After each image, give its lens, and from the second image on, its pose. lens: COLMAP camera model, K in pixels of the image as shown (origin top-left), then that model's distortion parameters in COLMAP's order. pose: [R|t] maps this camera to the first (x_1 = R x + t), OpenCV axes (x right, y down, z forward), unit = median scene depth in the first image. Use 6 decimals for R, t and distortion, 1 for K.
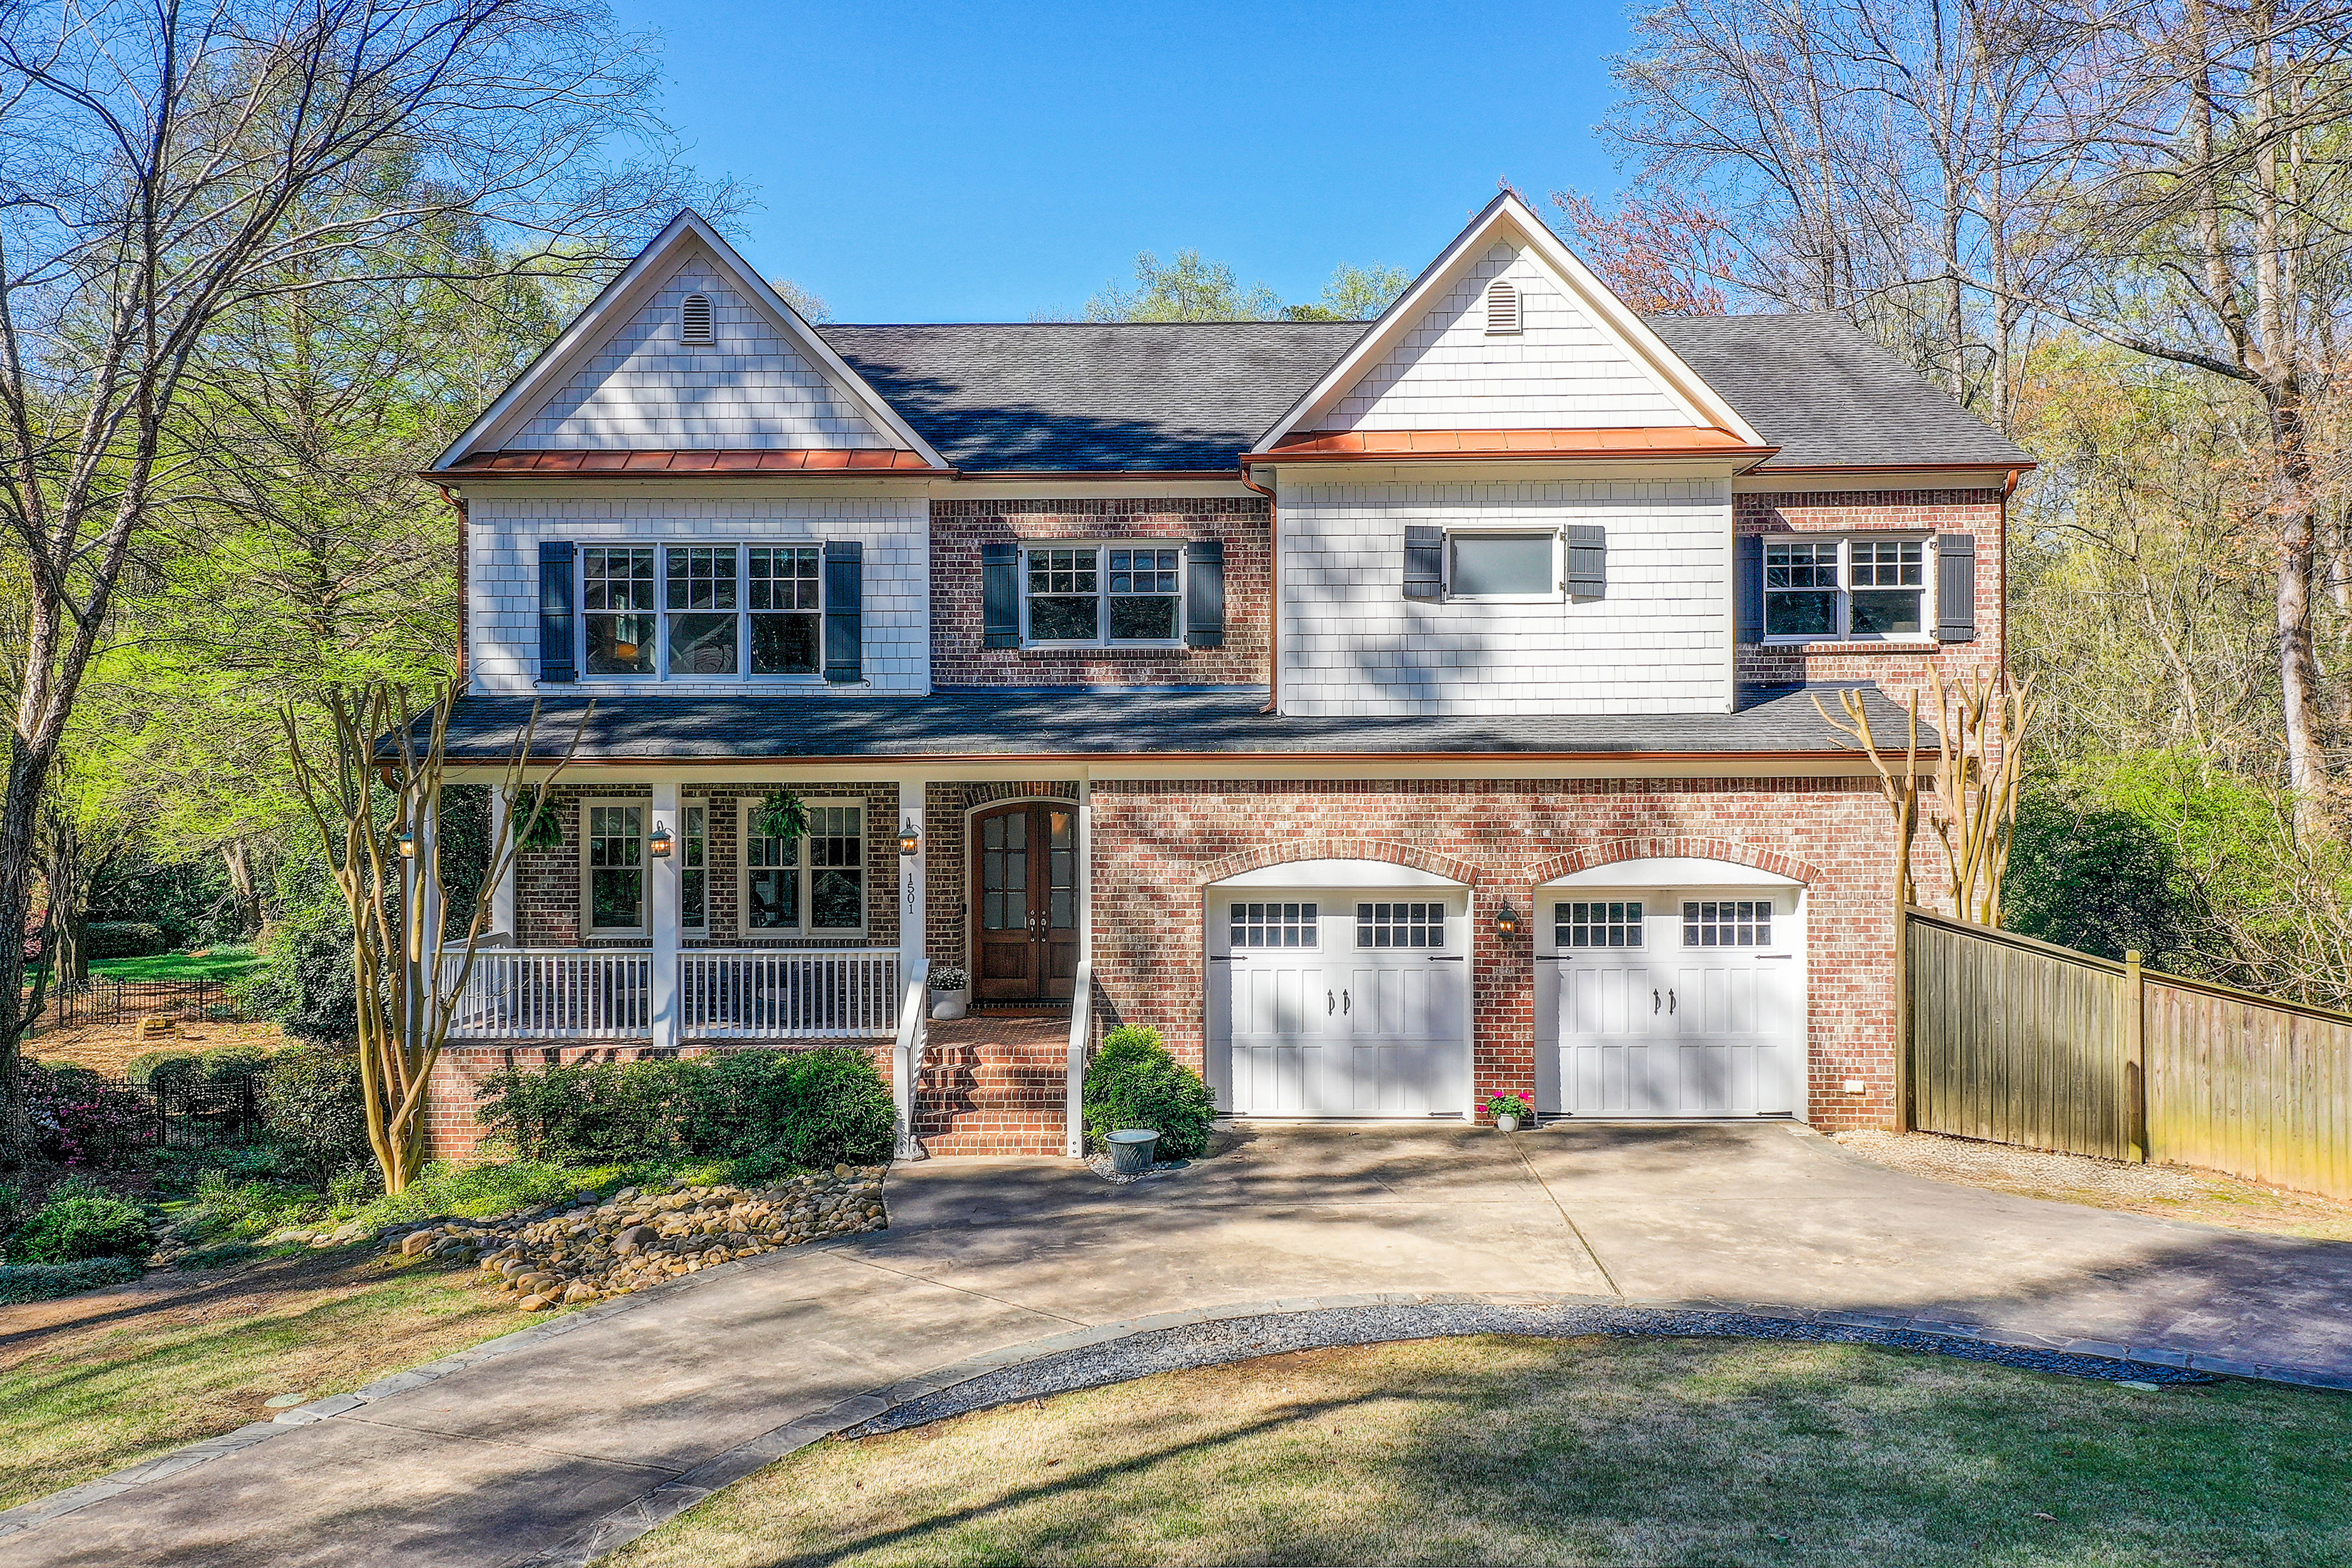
lens RADIAL K [[1964.7, 0, 1176.0], [0, 1964.7, 784.0], [0, 0, 1]] dist [0.129959, -0.000486]
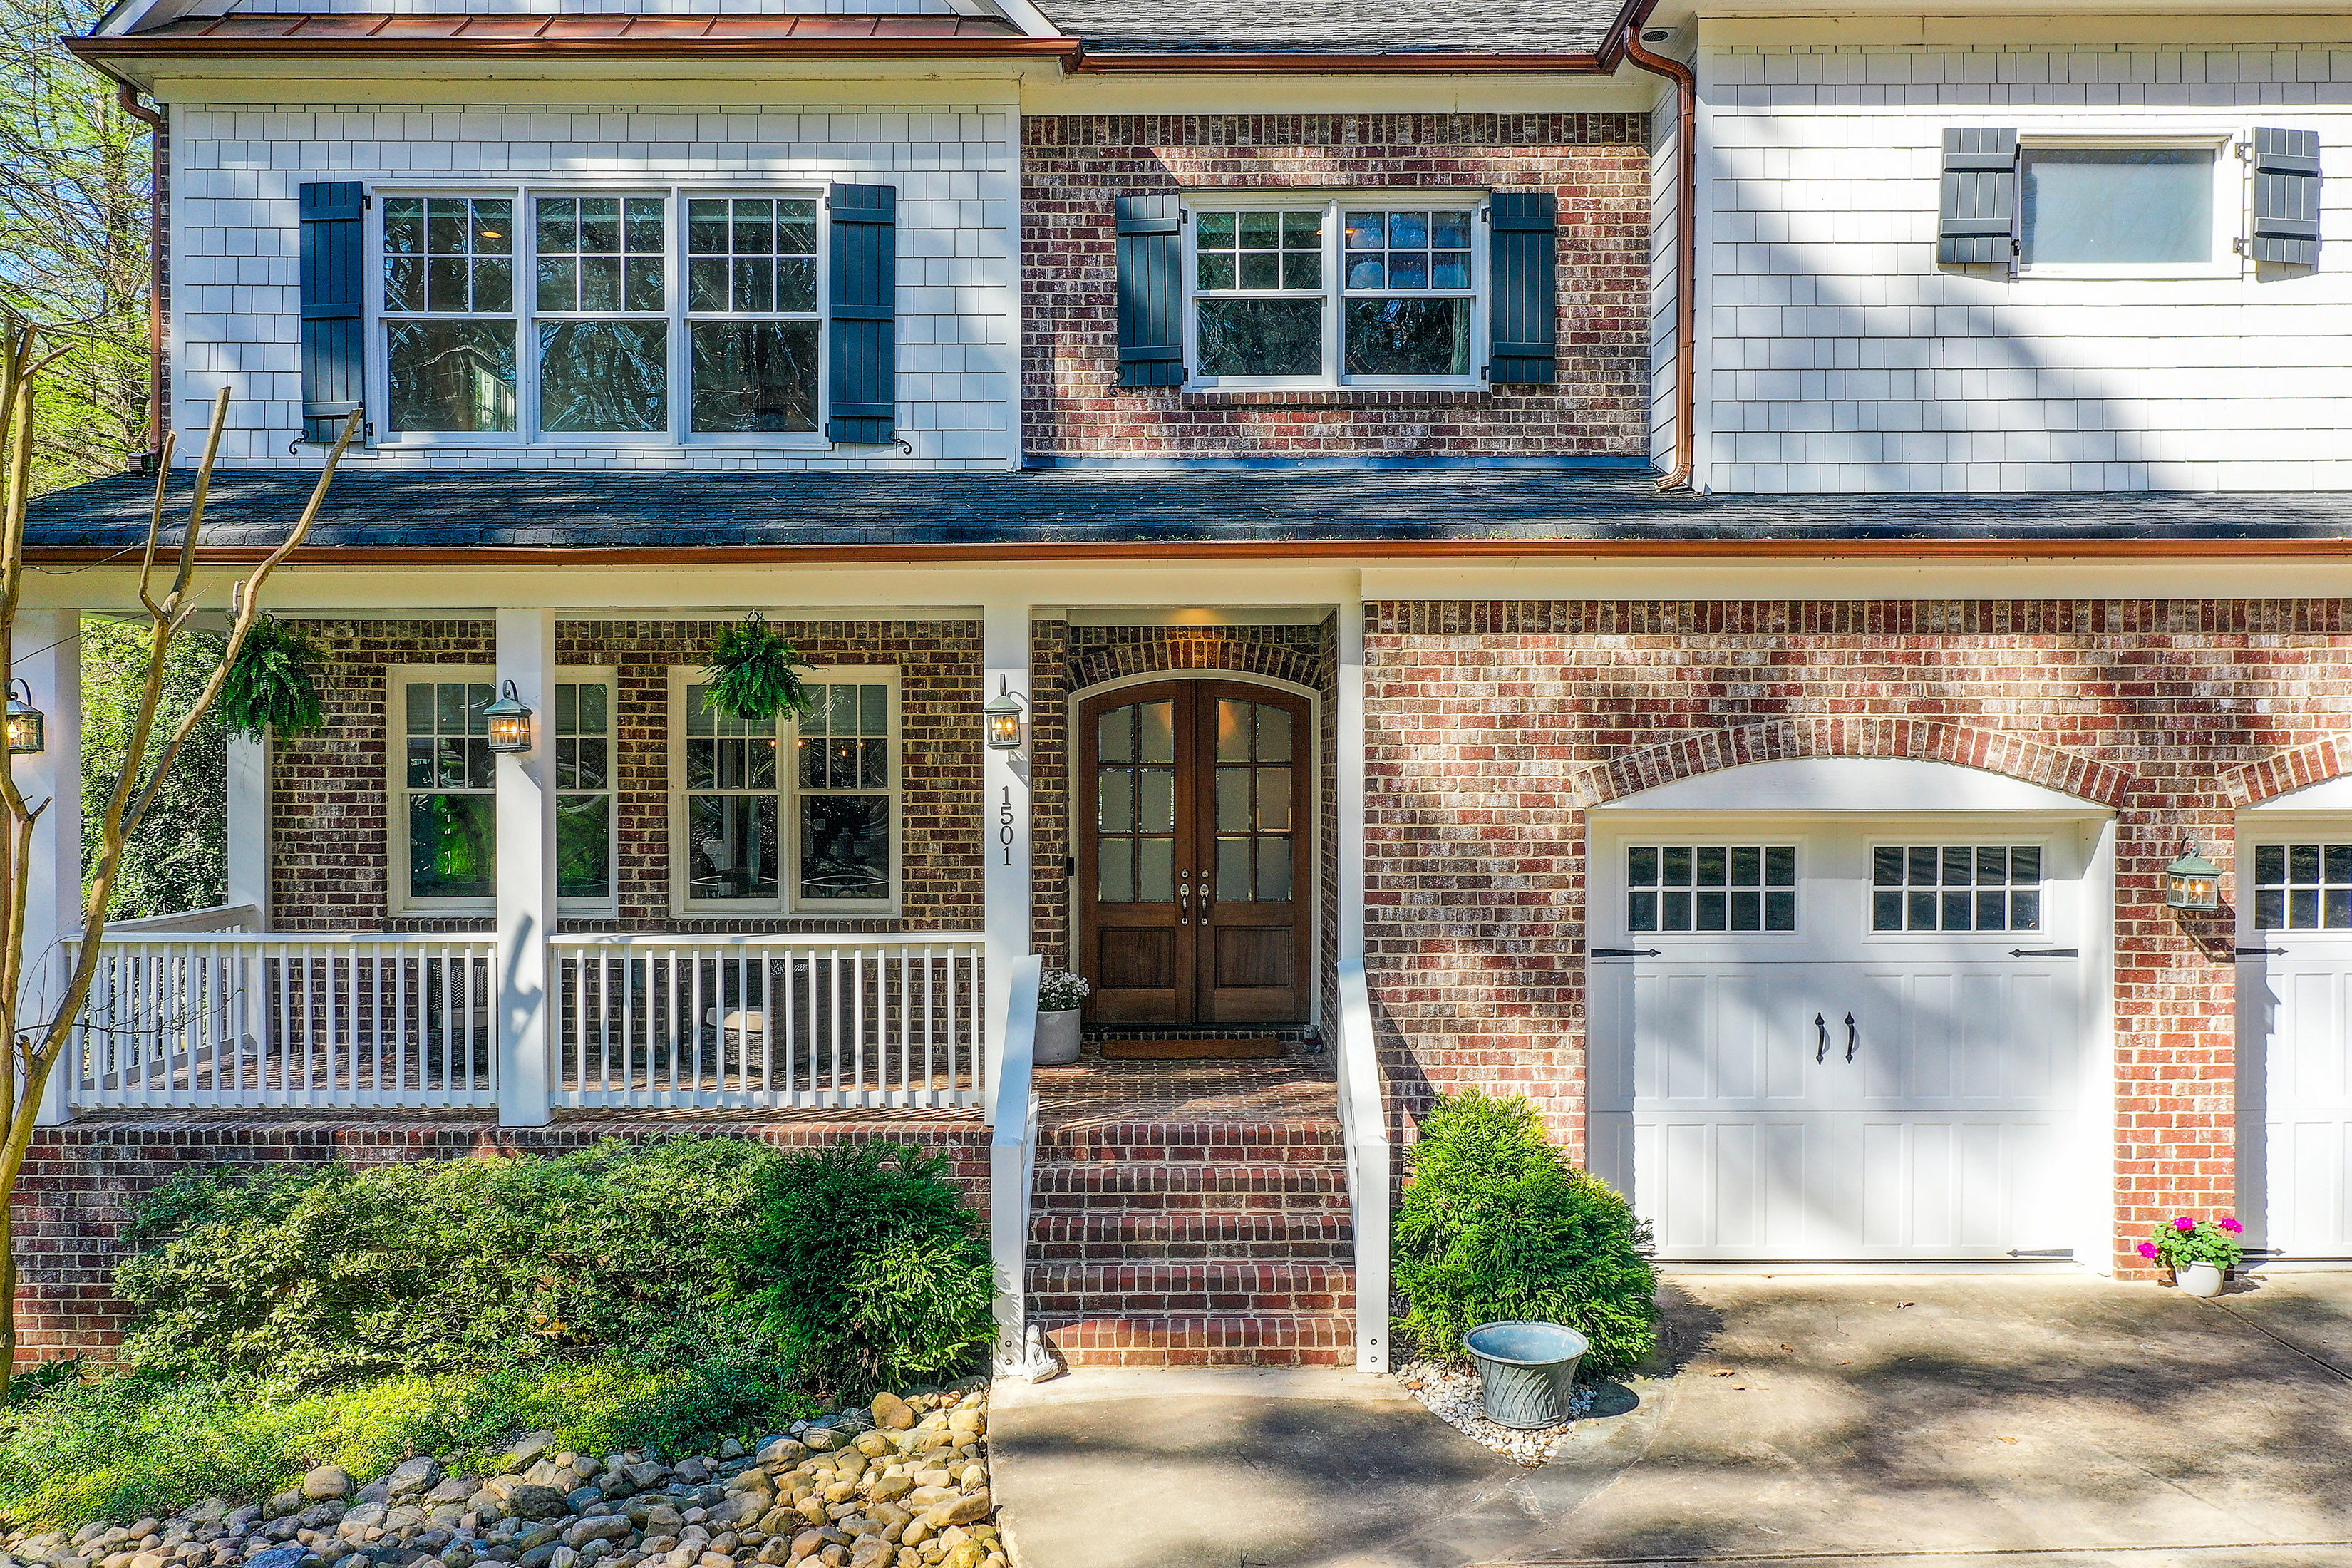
lens RADIAL K [[1877.3, 0, 1176.0], [0, 1877.3, 784.0], [0, 0, 1]] dist [0.042301, 0.000256]
pose [[0.999393, 0.001352, 0.034818, -0.104840], [-0.001338, 0.999999, -0.000413, 0.043774], [-0.034819, 0.000366, 0.999394, 0.500730]]
